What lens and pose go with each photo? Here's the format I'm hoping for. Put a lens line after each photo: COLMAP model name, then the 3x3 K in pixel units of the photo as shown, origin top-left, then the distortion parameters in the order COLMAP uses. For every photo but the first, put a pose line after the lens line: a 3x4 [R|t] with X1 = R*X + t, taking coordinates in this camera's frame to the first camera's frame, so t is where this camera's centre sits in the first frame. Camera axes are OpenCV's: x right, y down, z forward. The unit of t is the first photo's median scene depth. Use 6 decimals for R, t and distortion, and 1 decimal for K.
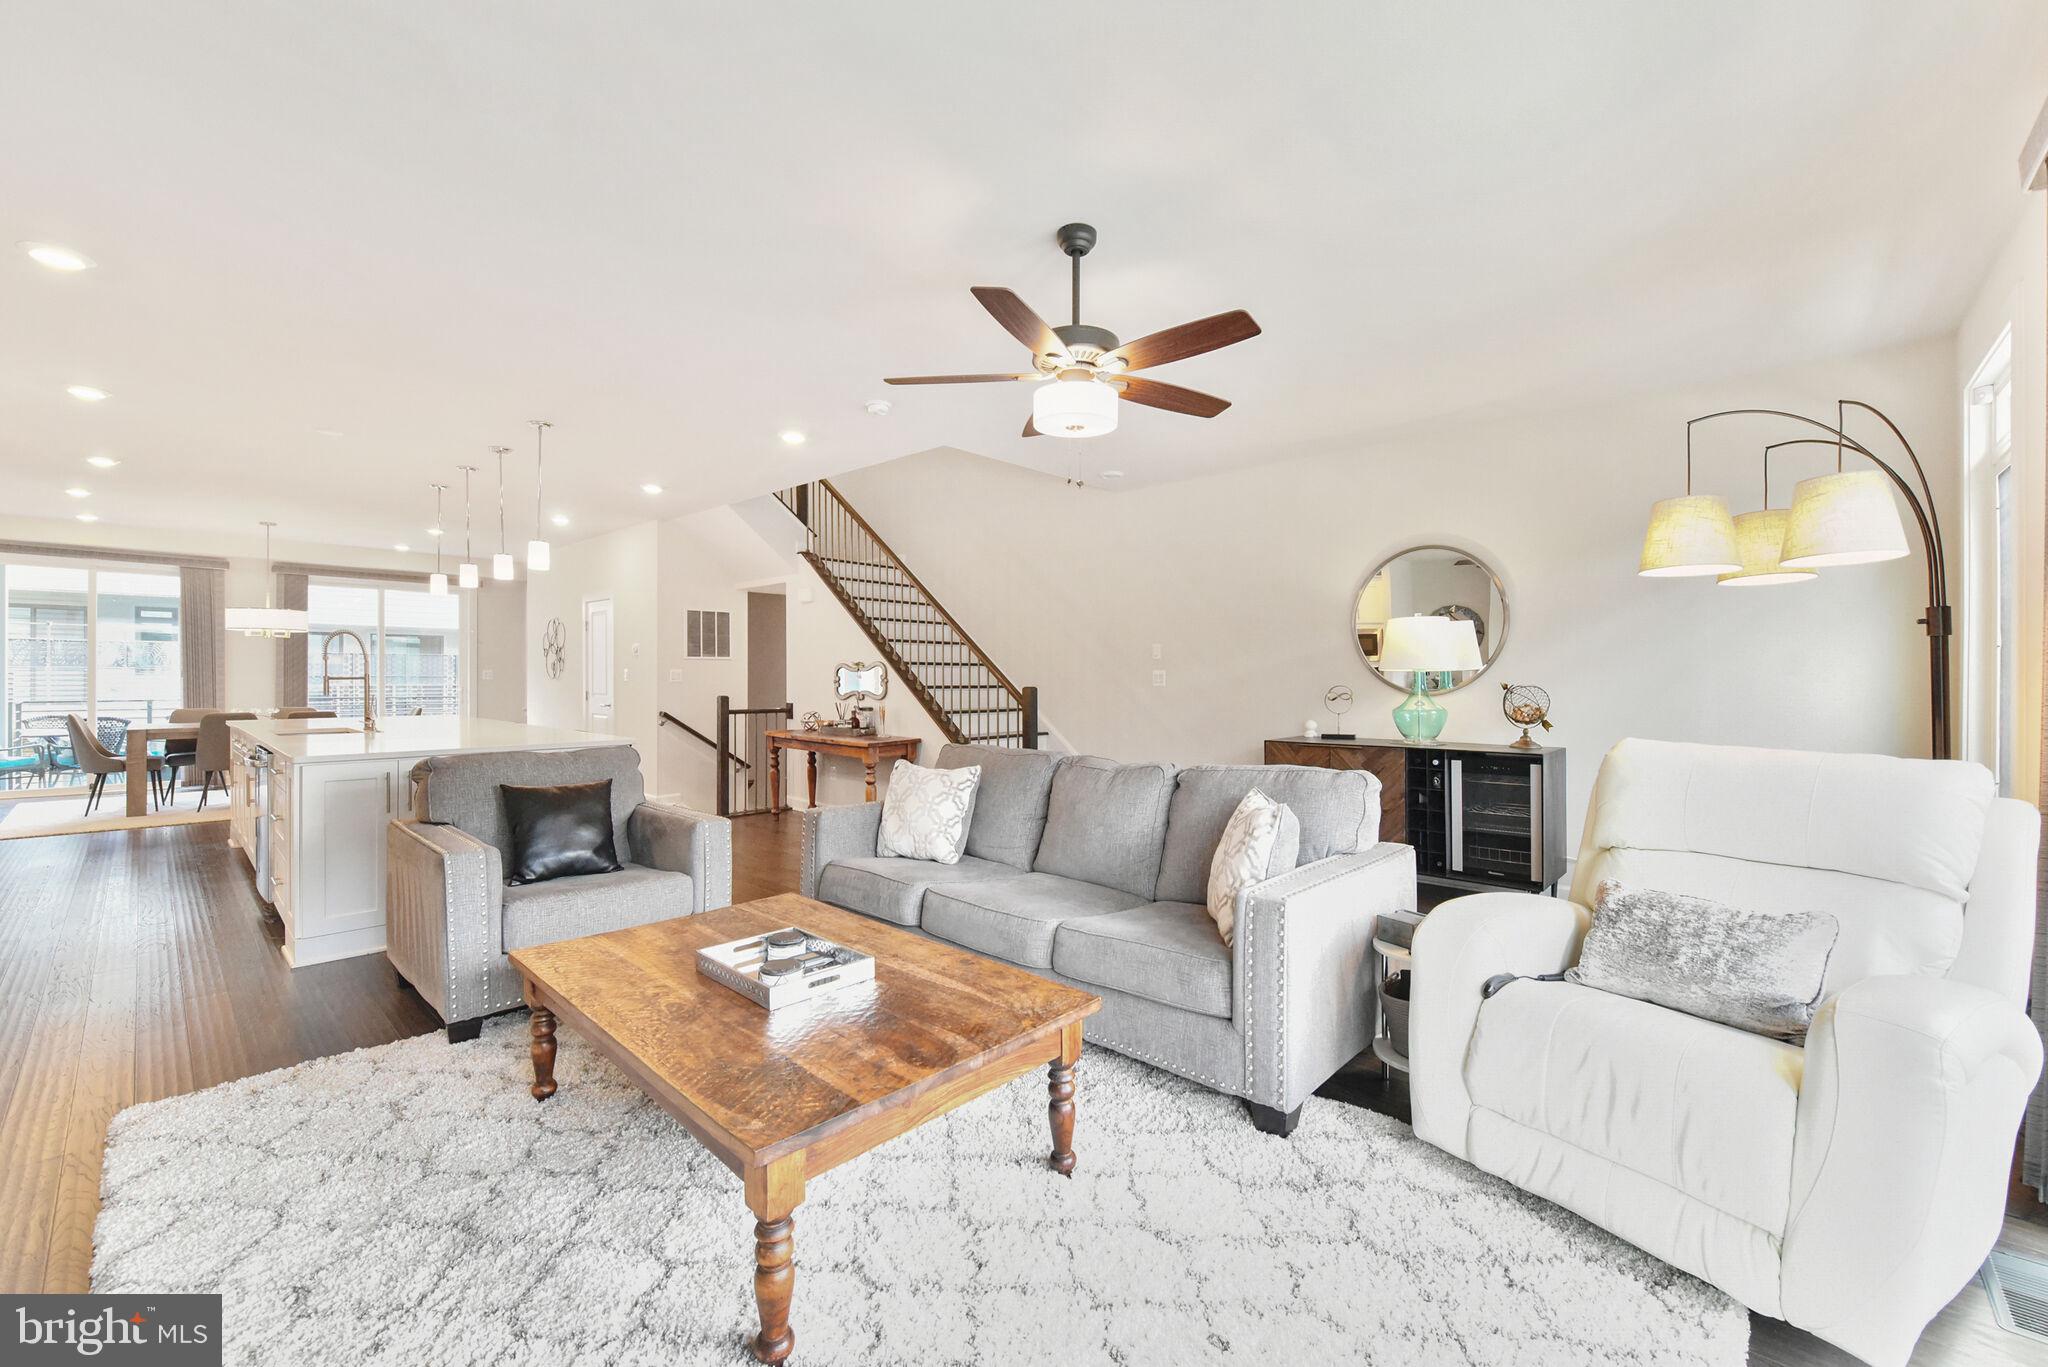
lens RADIAL K [[826.6, 0, 1025.4], [0, 826.6, 676.1], [0, 0, 1]] dist [-0.009006, 0.000210]
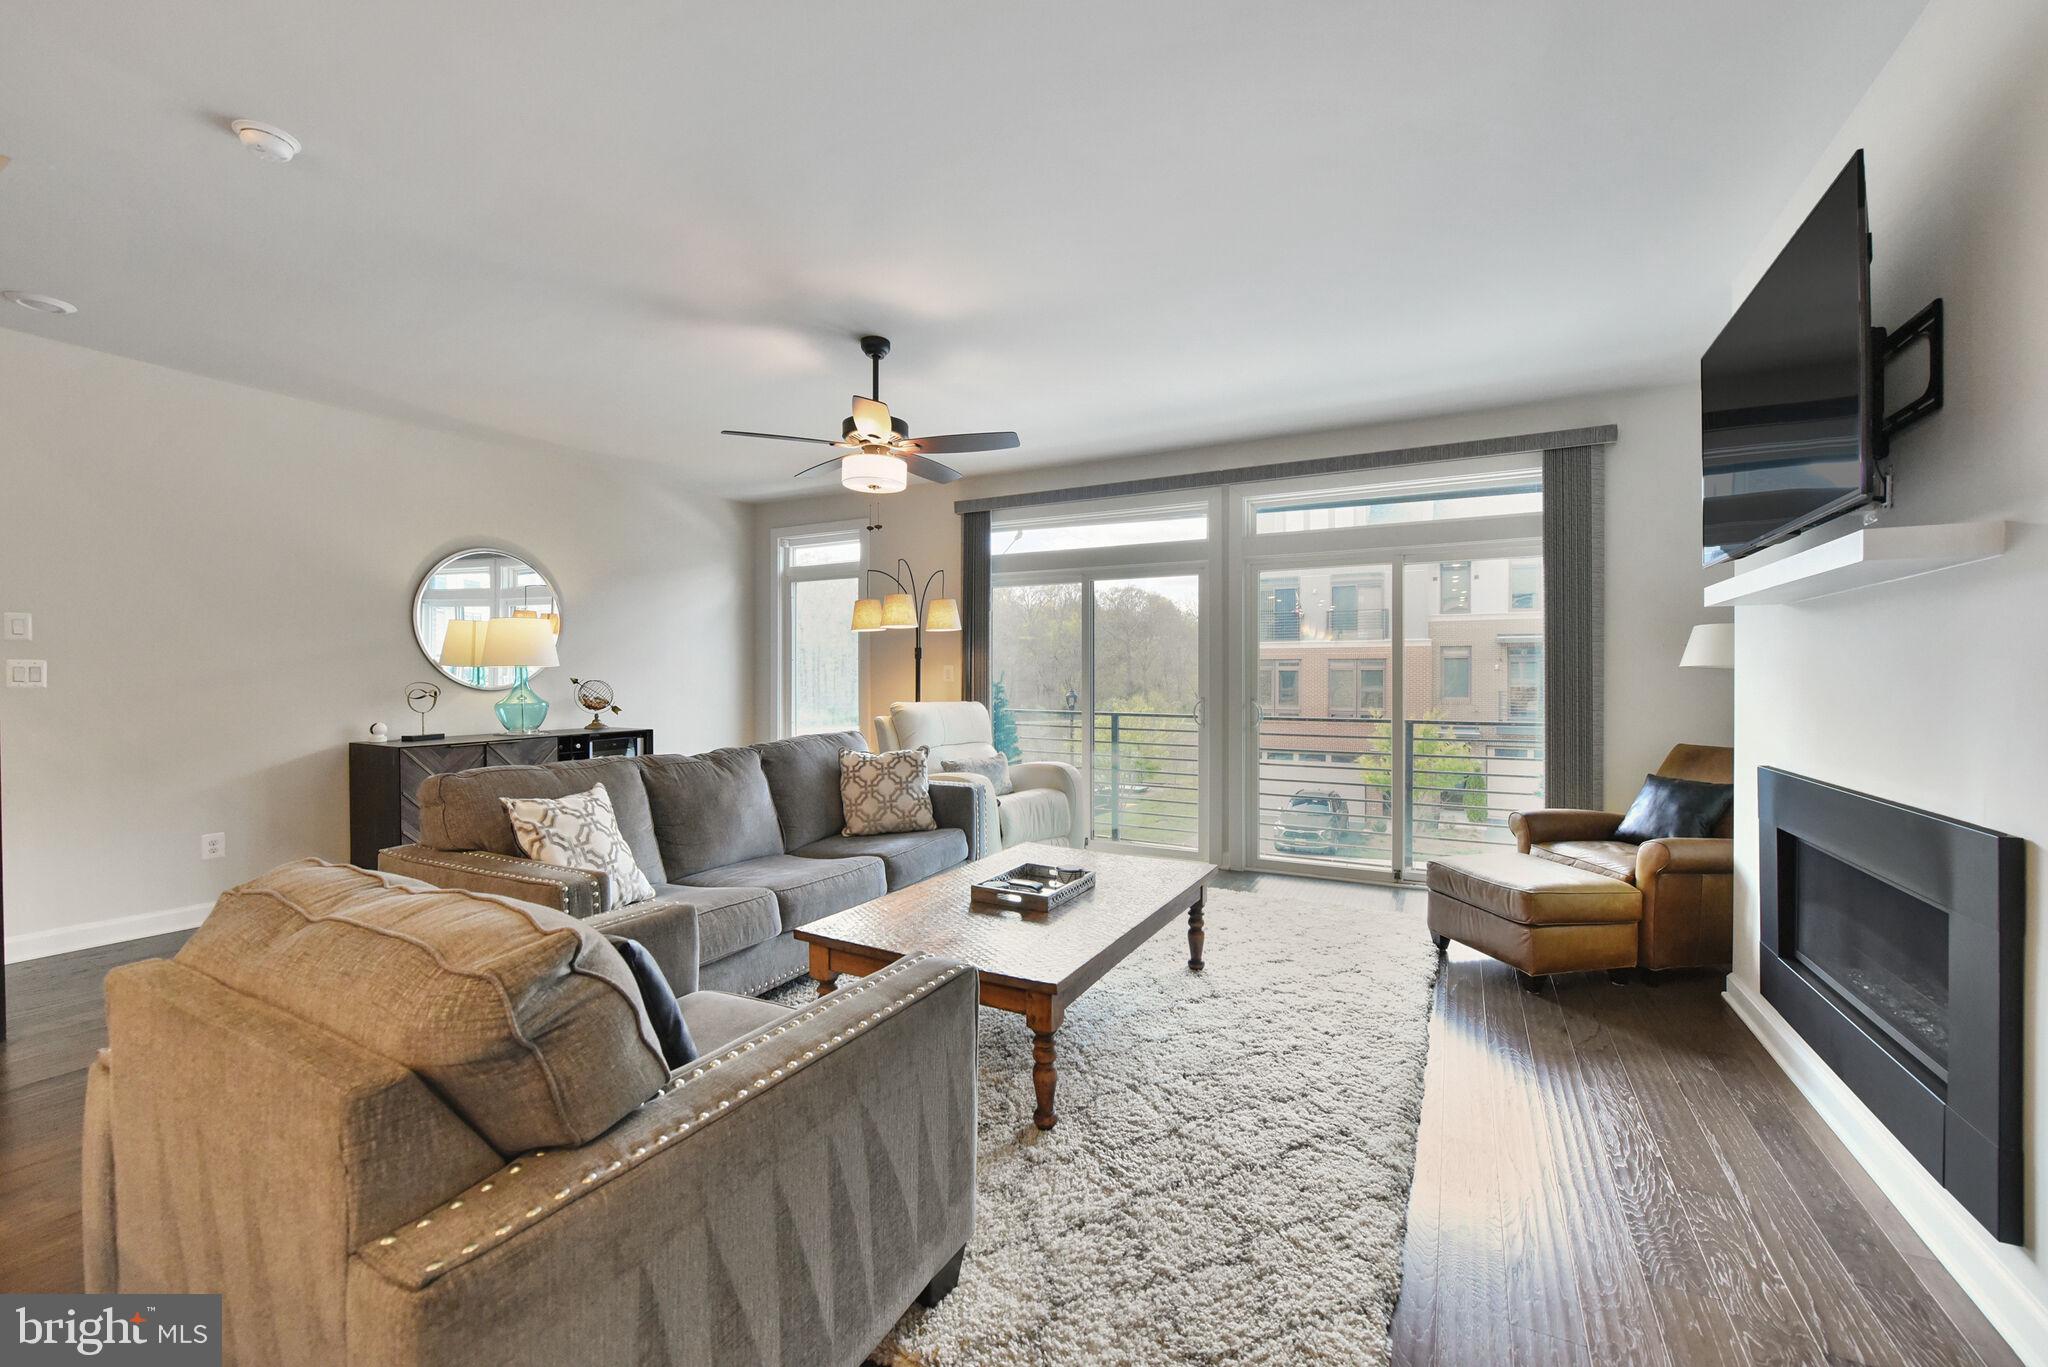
lens RADIAL K [[826.6, 0, 1025.4], [0, 826.6, 676.1], [0, 0, 1]] dist [-0.009006, 0.000210]
pose [[-0.258895, -0.002293, 0.965903, -0.665426], [-0.004583, 0.999989, 0.001146, 0.000861], [-0.965895, -0.004130, -0.258902, 0.576670]]
